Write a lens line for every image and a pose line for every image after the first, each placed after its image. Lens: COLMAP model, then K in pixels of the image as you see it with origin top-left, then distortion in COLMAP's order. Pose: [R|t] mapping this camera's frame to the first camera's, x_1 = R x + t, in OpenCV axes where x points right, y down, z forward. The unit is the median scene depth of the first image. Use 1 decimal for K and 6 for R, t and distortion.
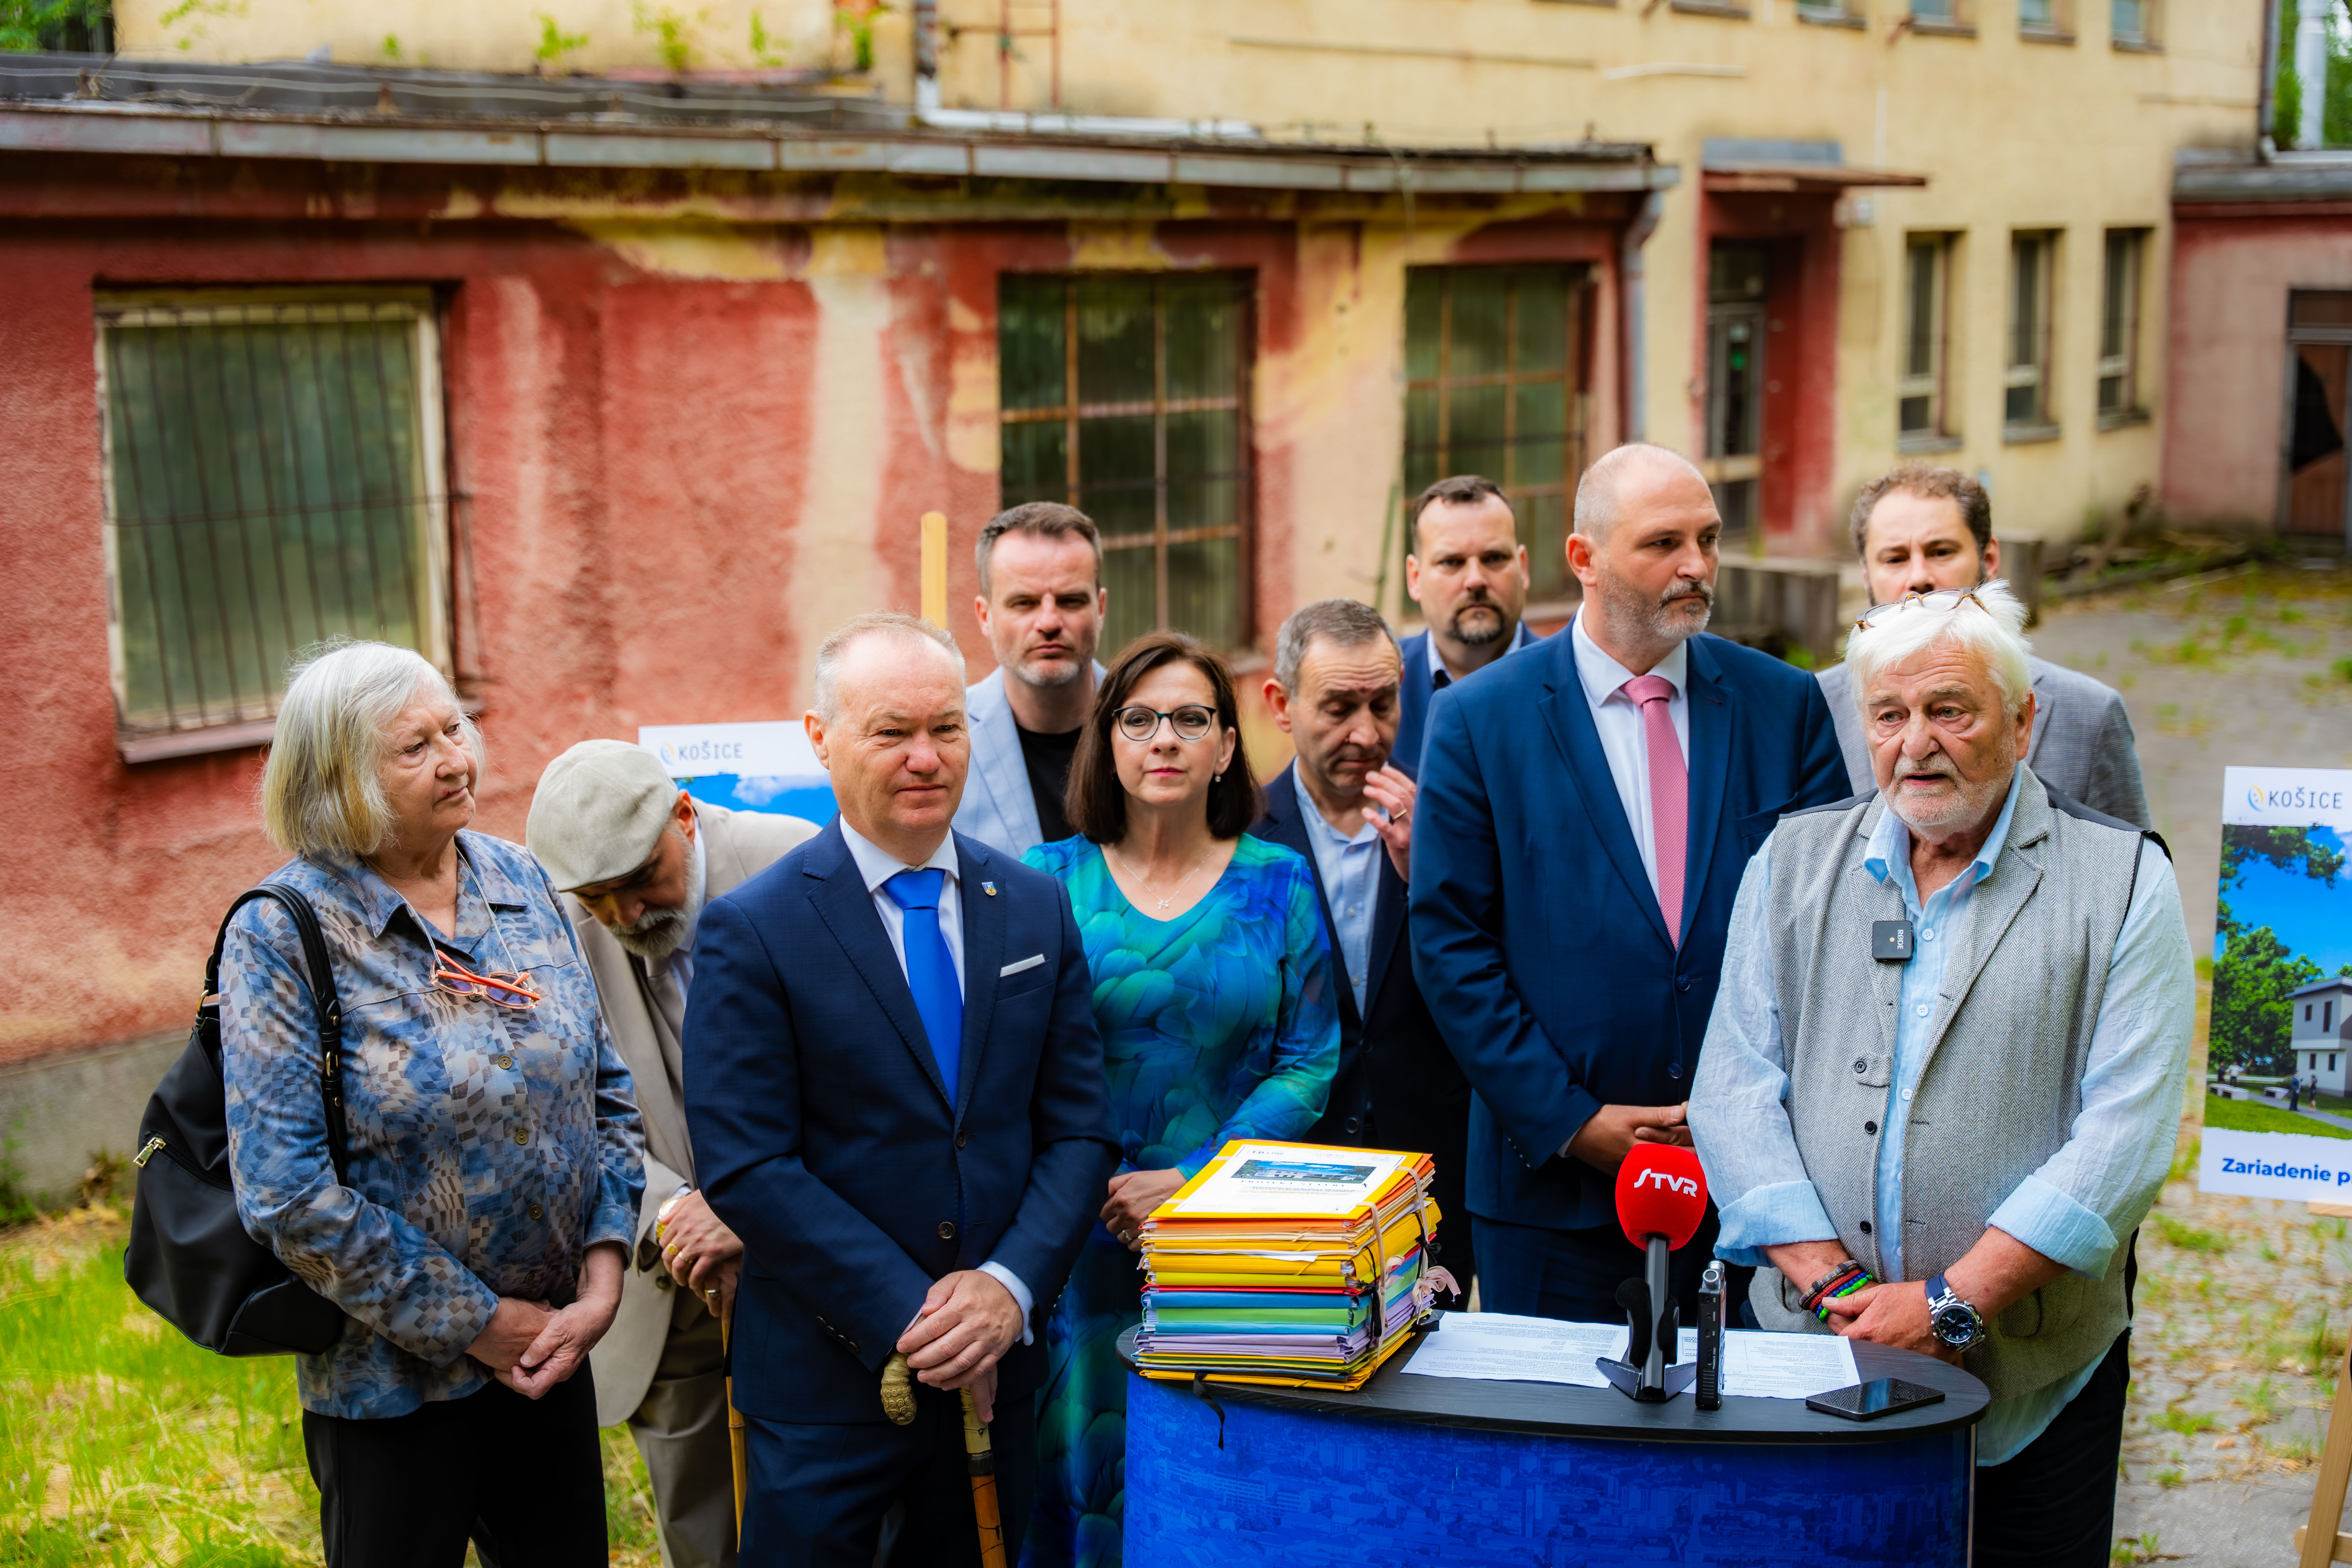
lens RADIAL K [[3402.3, 0, 1205.6], [0, 3402.3, 782.4], [0, 0, 1]] dist [0.027748, 0.000000]
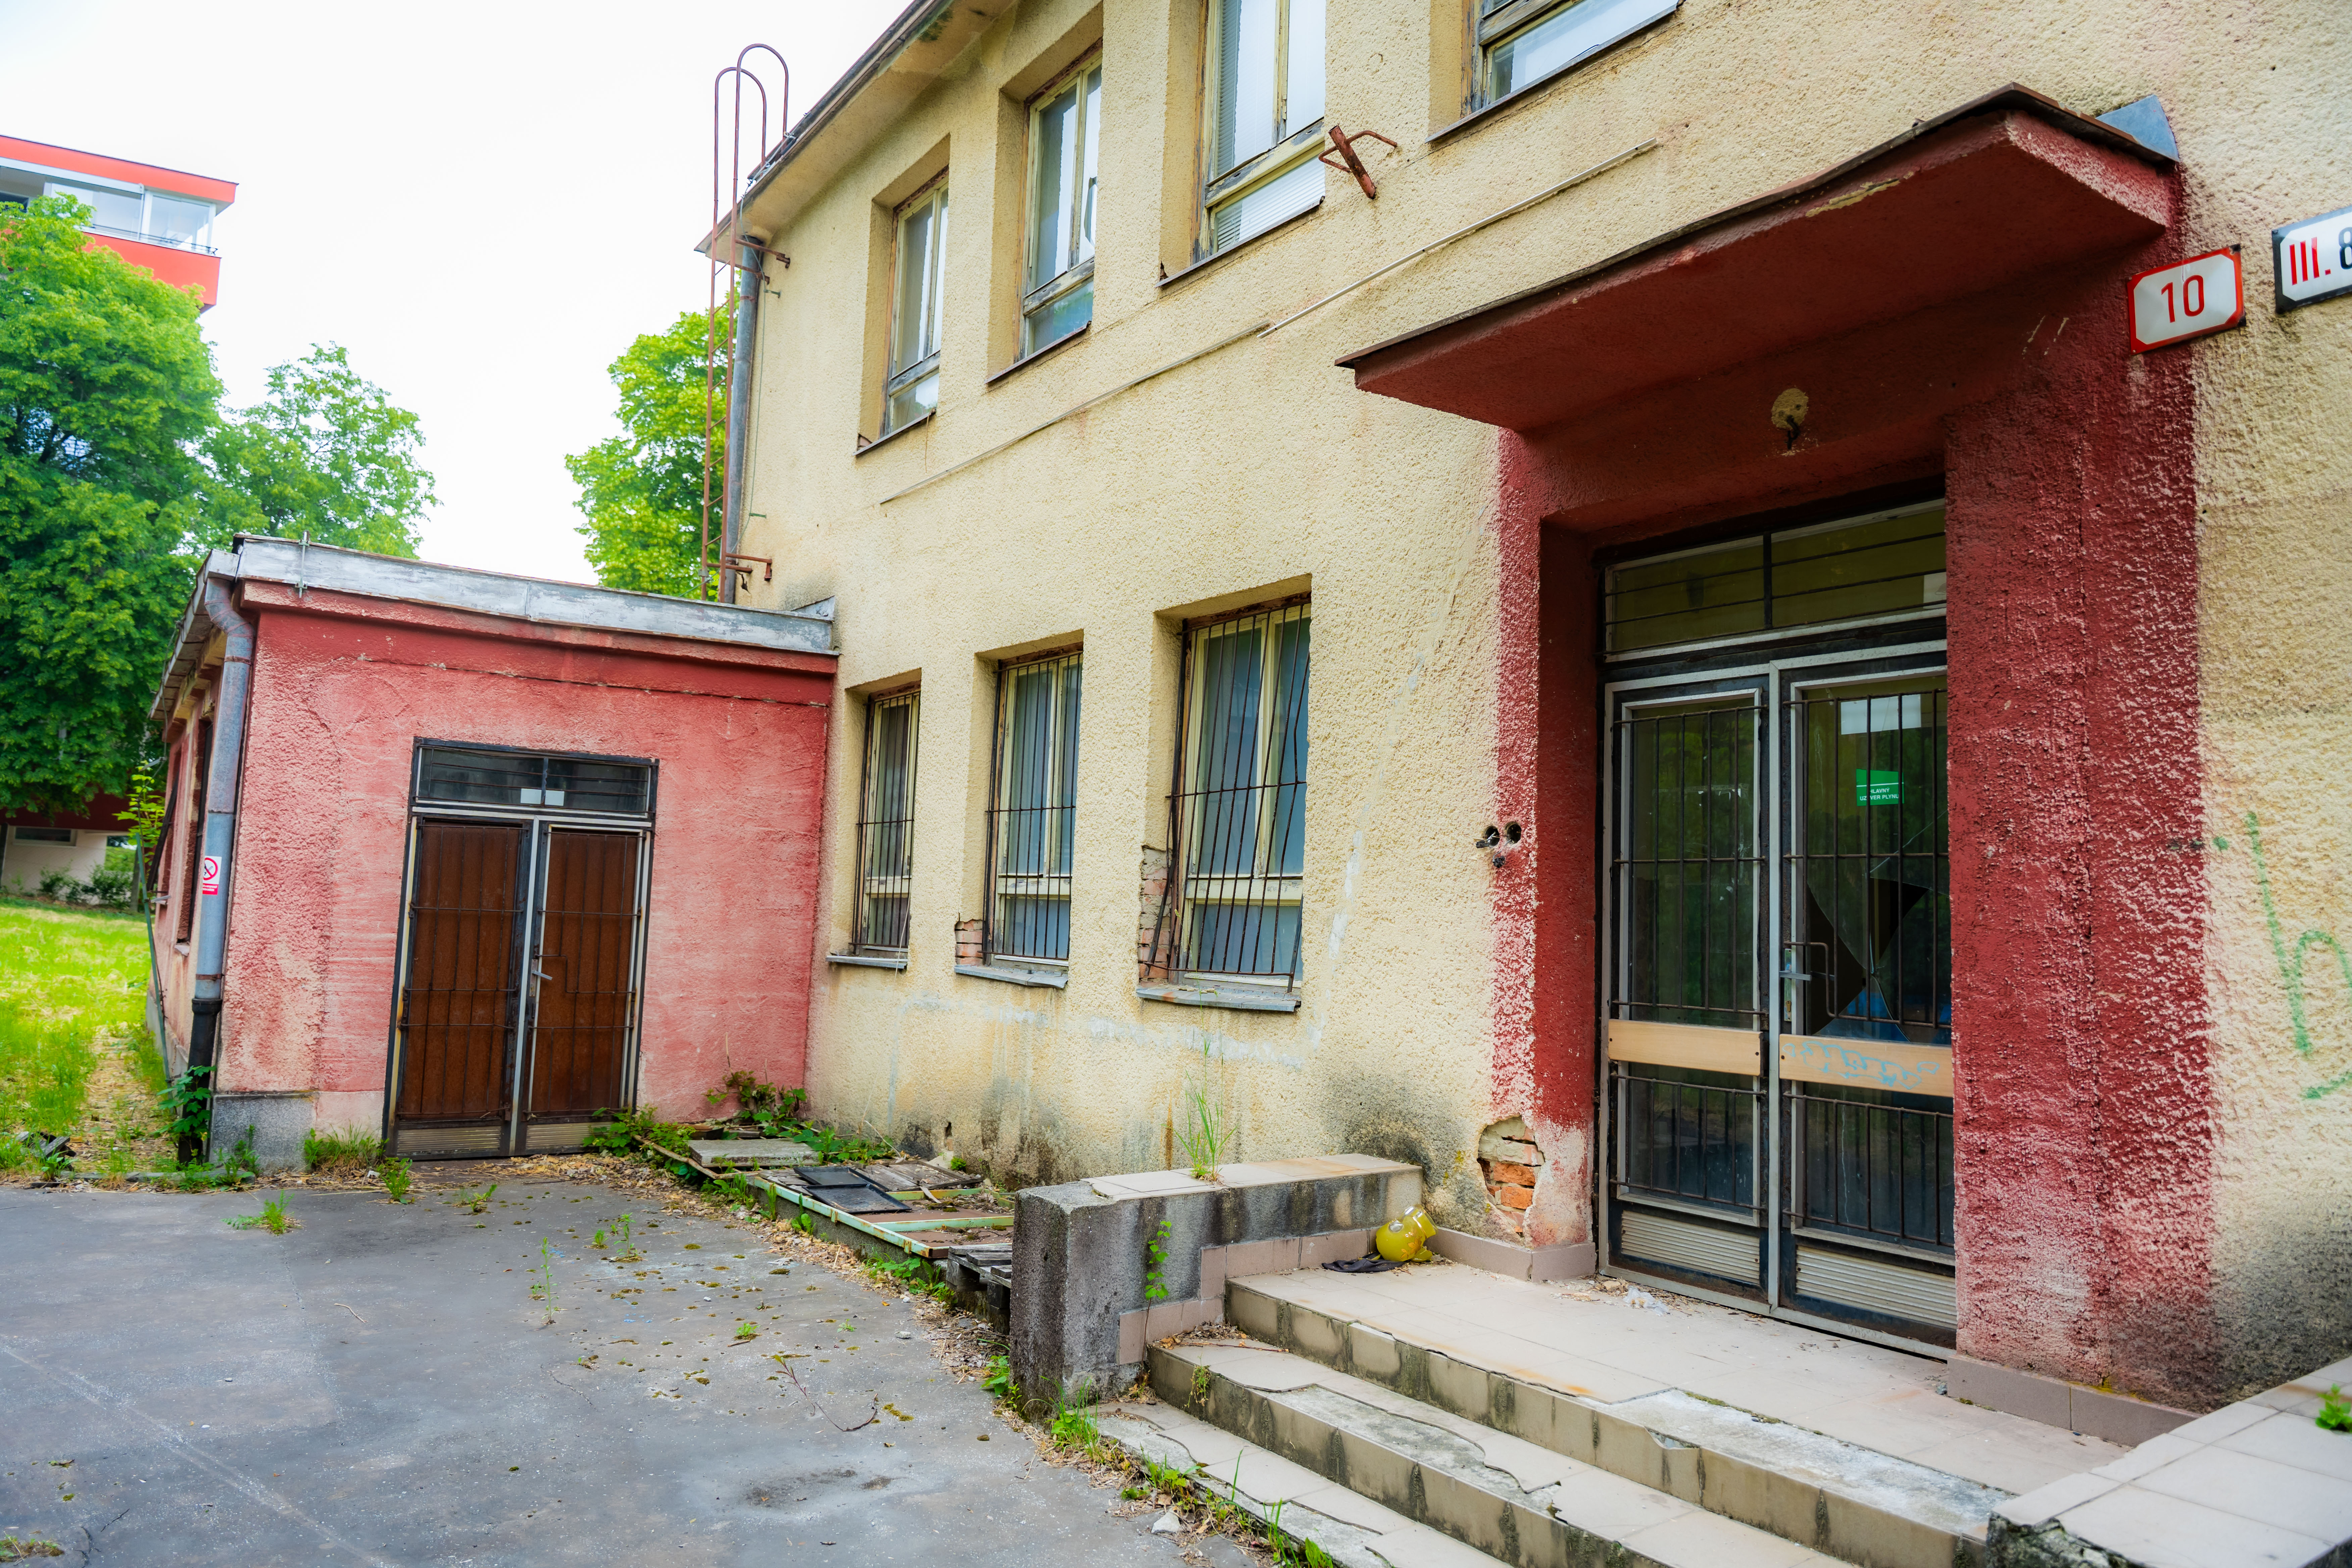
lens RADIAL K [[1551.4, 0, 1159.0], [0, 1551.4, 779.6], [0, 0, 1]] dist [0.000241, -0.016052]
pose [[-0.278056, -0.092075, -0.956142, 0.647829], [-0.188376, 0.981294, -0.039715, -0.189602], [0.941913, 0.169071, -0.290199, 1.809144]]
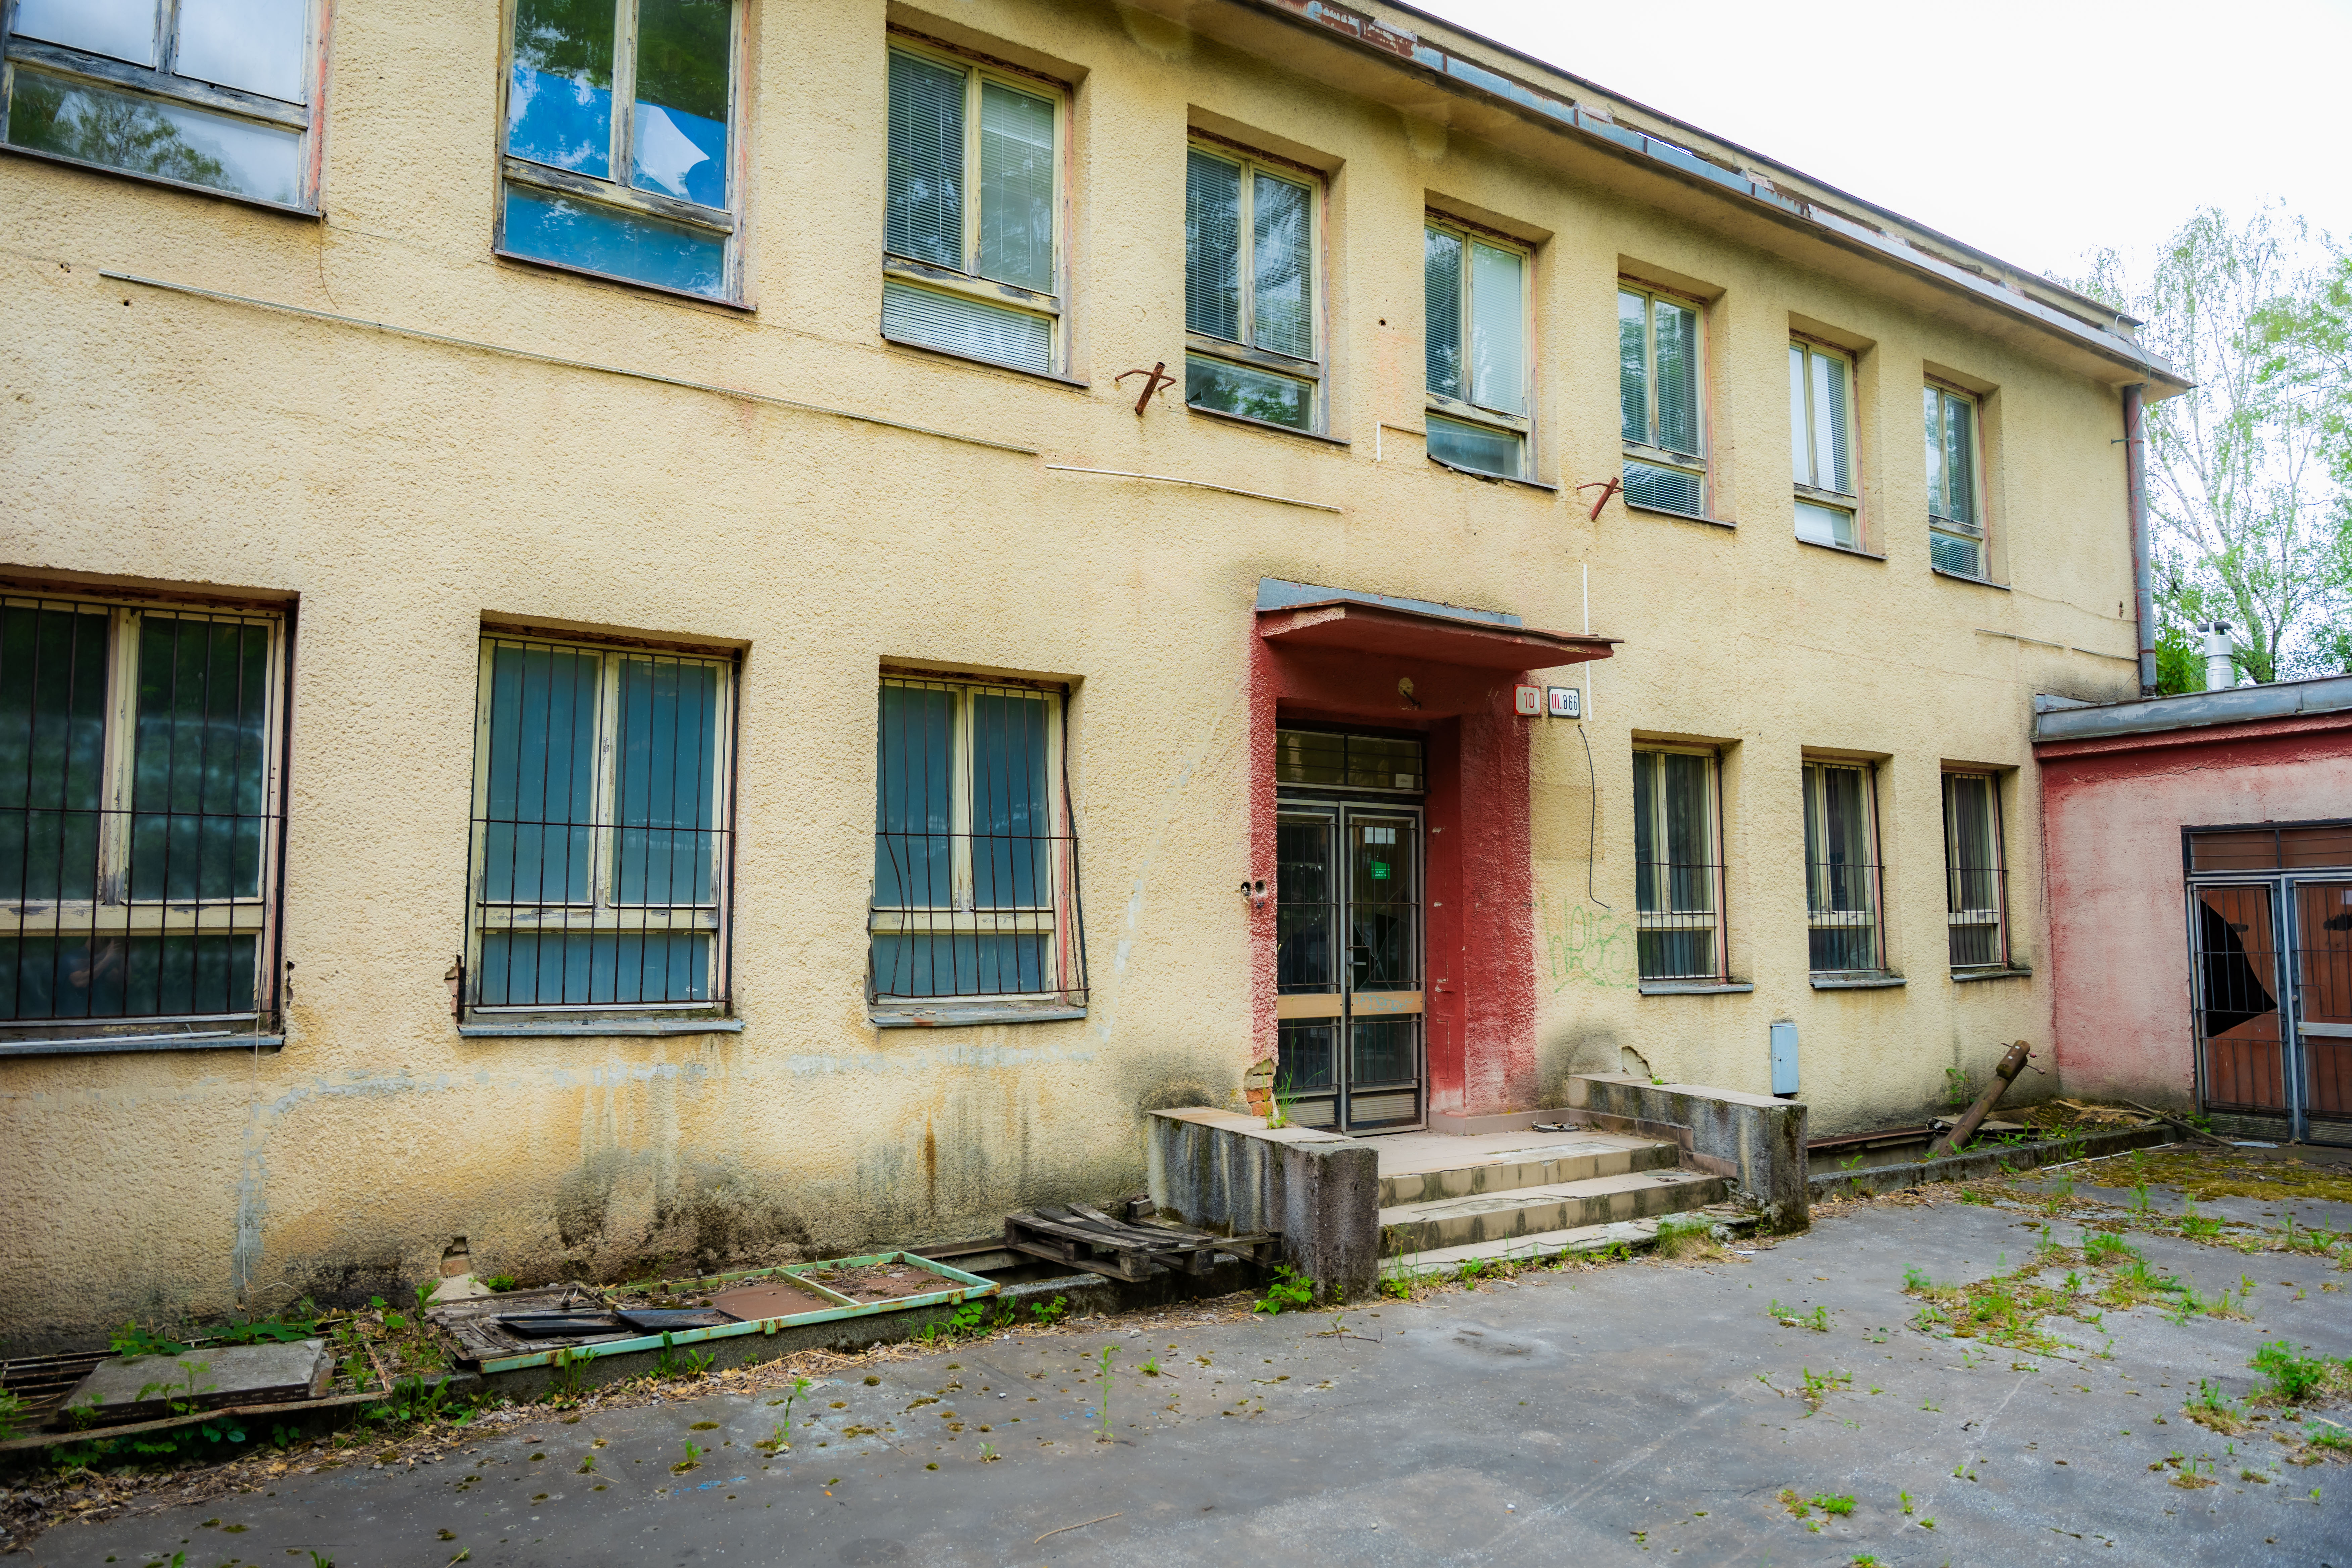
lens RADIAL K [[1551.4, 0, 1175.3], [0, 1551.4, 784.4], [0, 0, 1]] dist [0.000241, -0.016052]
pose [[0.951706, -0.024214, -0.306056, 0.415634], [-0.053092, 0.968885, -0.241750, -0.095613], [0.302387, 0.246324, 0.920808, 1.187213]]
